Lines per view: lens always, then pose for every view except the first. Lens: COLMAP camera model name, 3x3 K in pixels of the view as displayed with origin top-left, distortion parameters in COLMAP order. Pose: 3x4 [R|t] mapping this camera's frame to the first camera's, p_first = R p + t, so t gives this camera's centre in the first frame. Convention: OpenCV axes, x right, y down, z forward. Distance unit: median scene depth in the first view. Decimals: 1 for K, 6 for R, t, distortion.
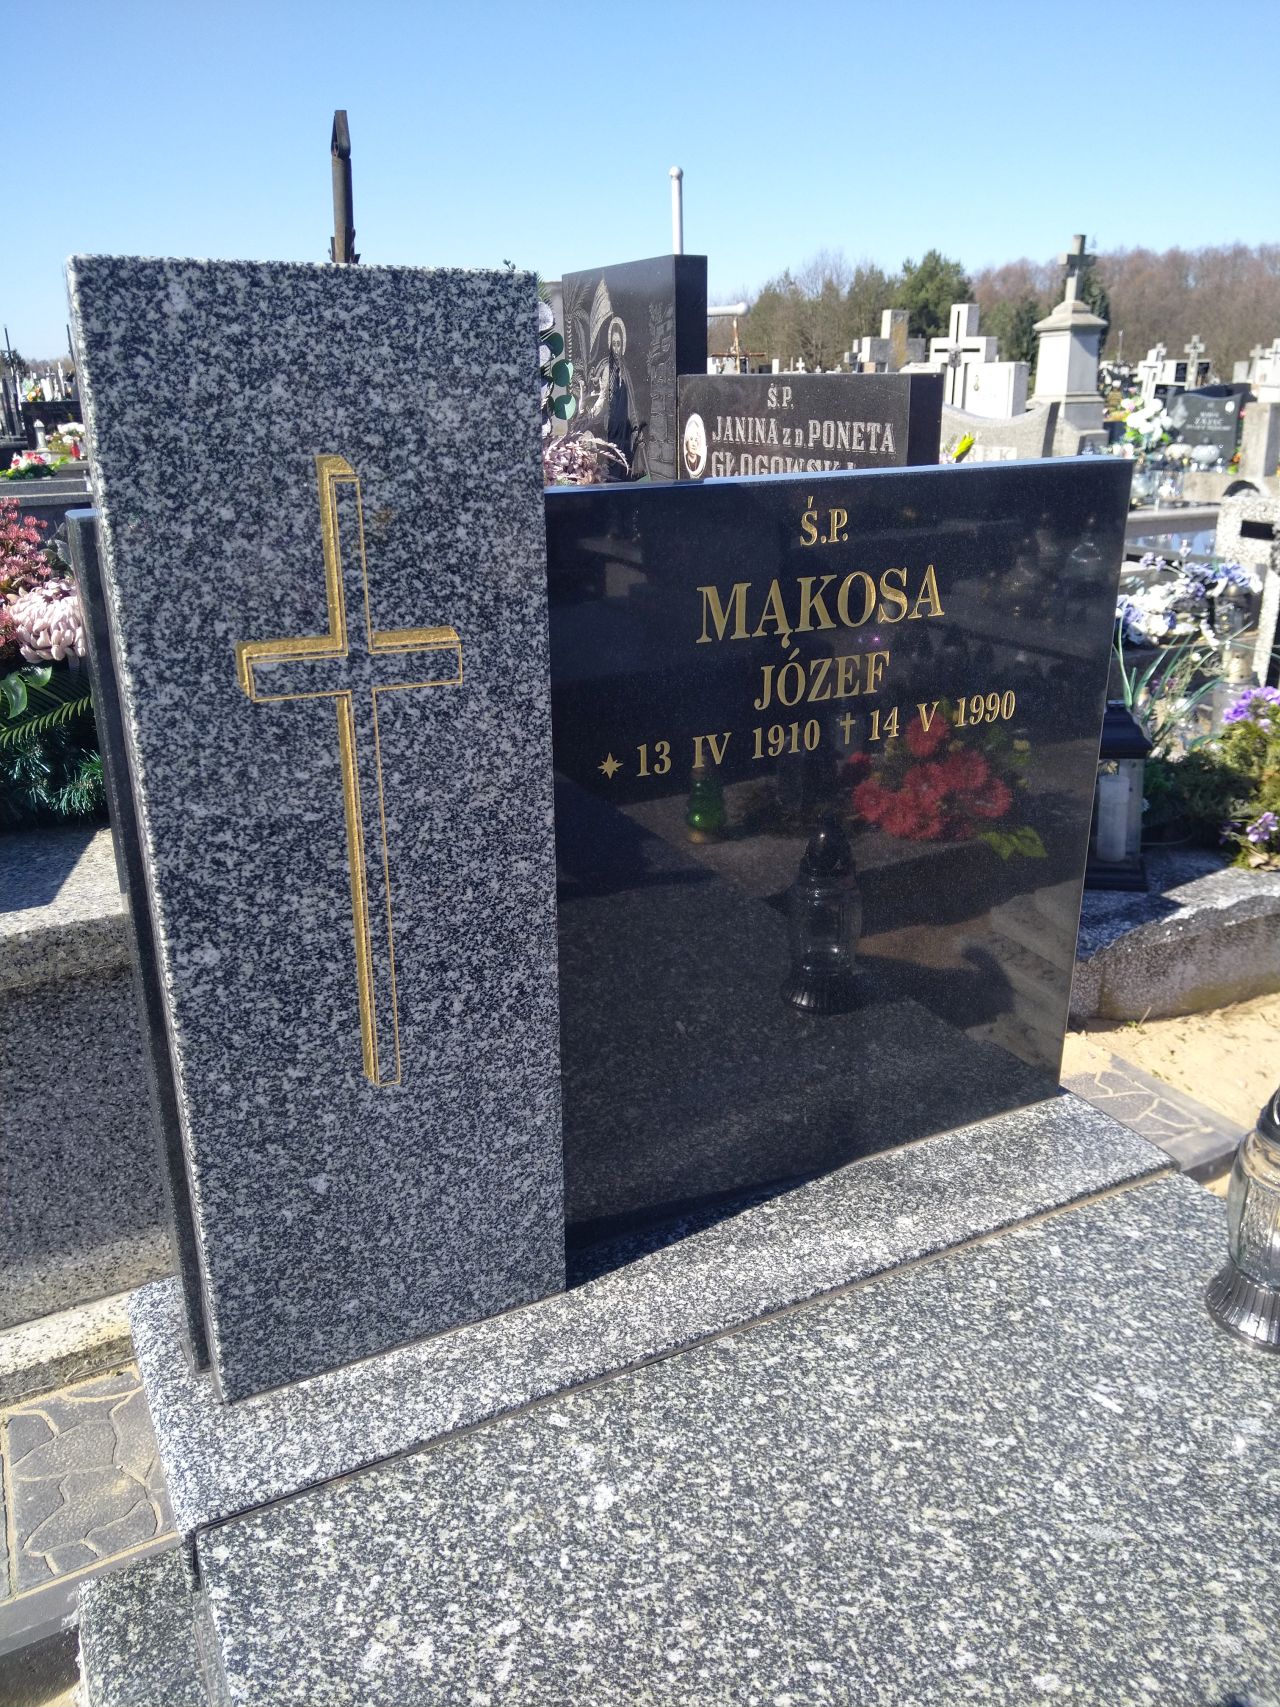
lens RADIAL K [[1379.0, 0, 679.5], [0, 1379.0, 888.2], [0, 0, 1]] dist [0.118072, -0.227139]
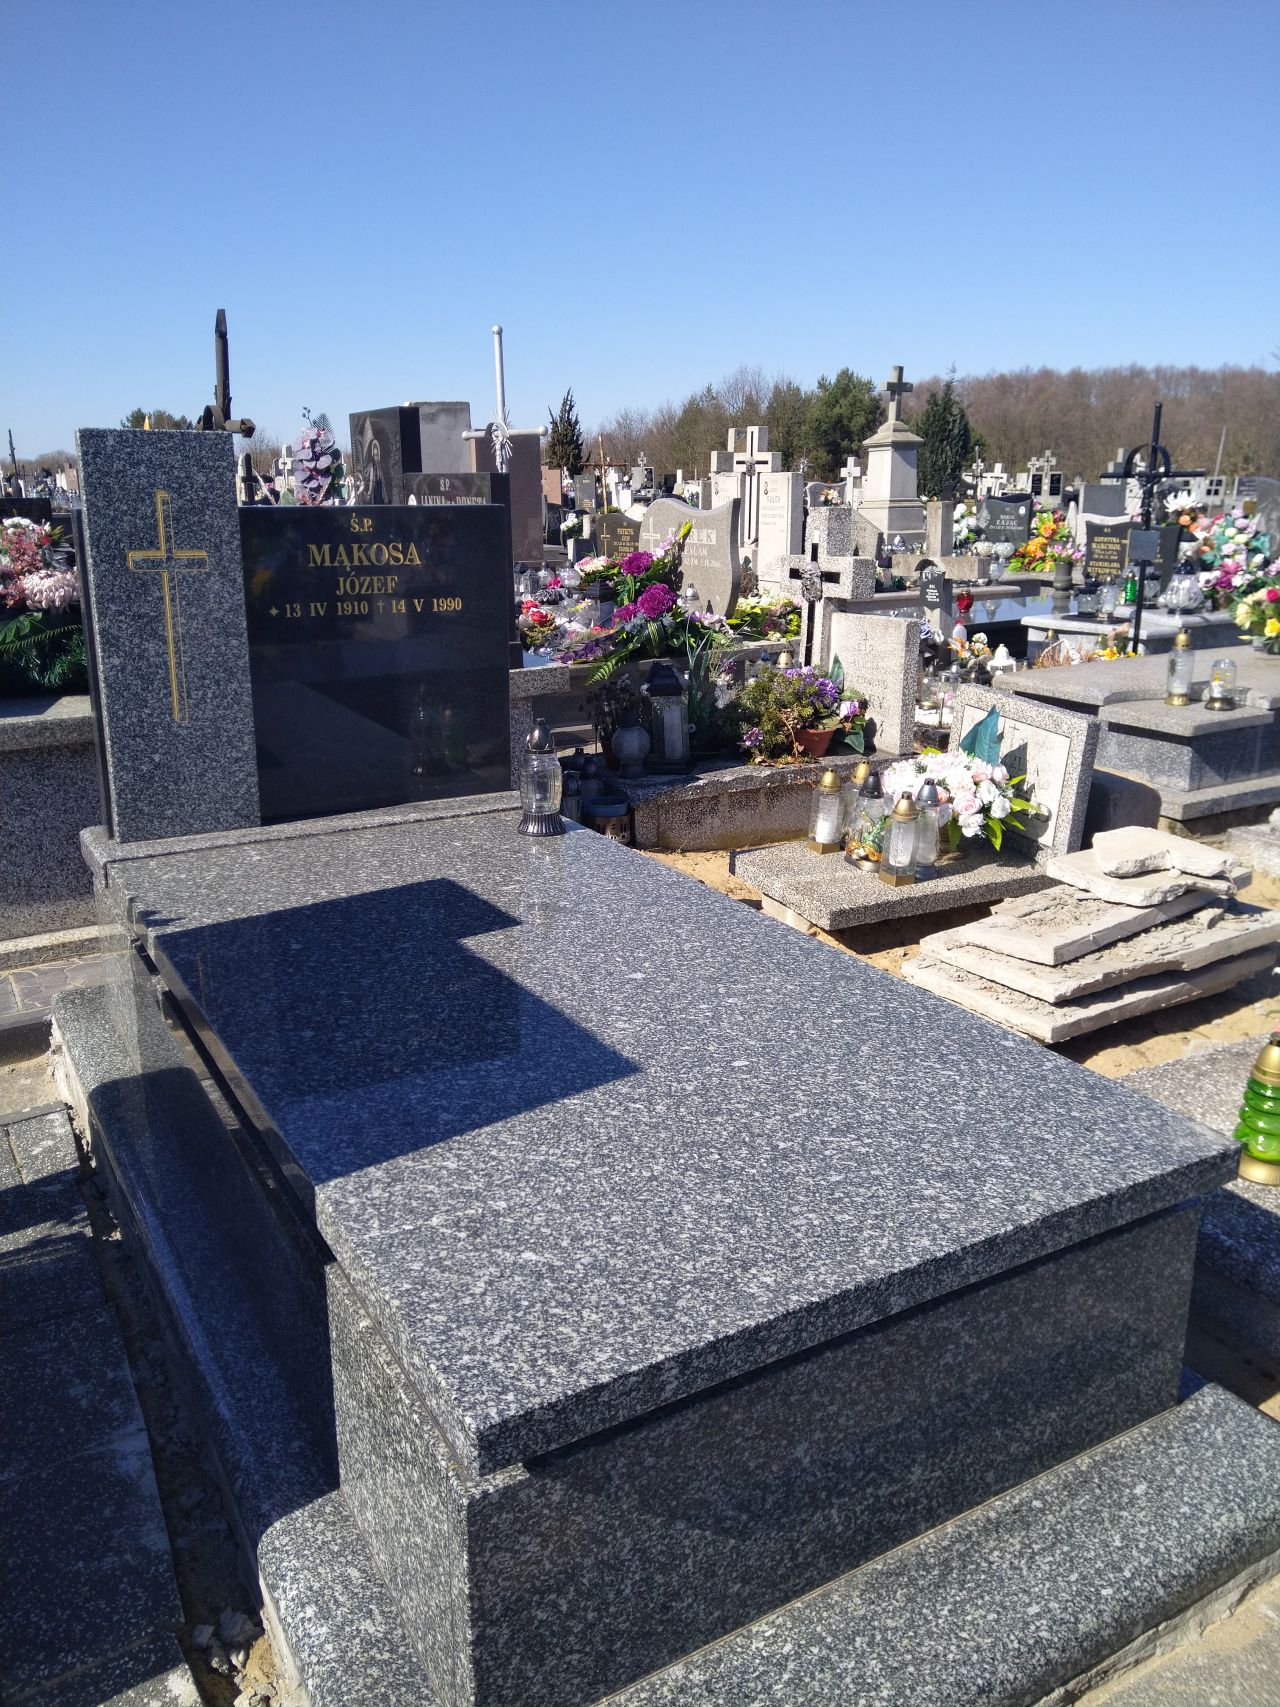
lens RADIAL K [[1328.1, 0, 640.0], [0, 1328.1, 853.5], [0, 0, 1]] dist [0.107461, -0.191047]
pose [[0.999356, -0.002070, 0.035812, 0.545681], [0.004986, 0.996658, -0.081535, 0.573562], [-0.035524, 0.081661, 0.996027, -1.502426]]
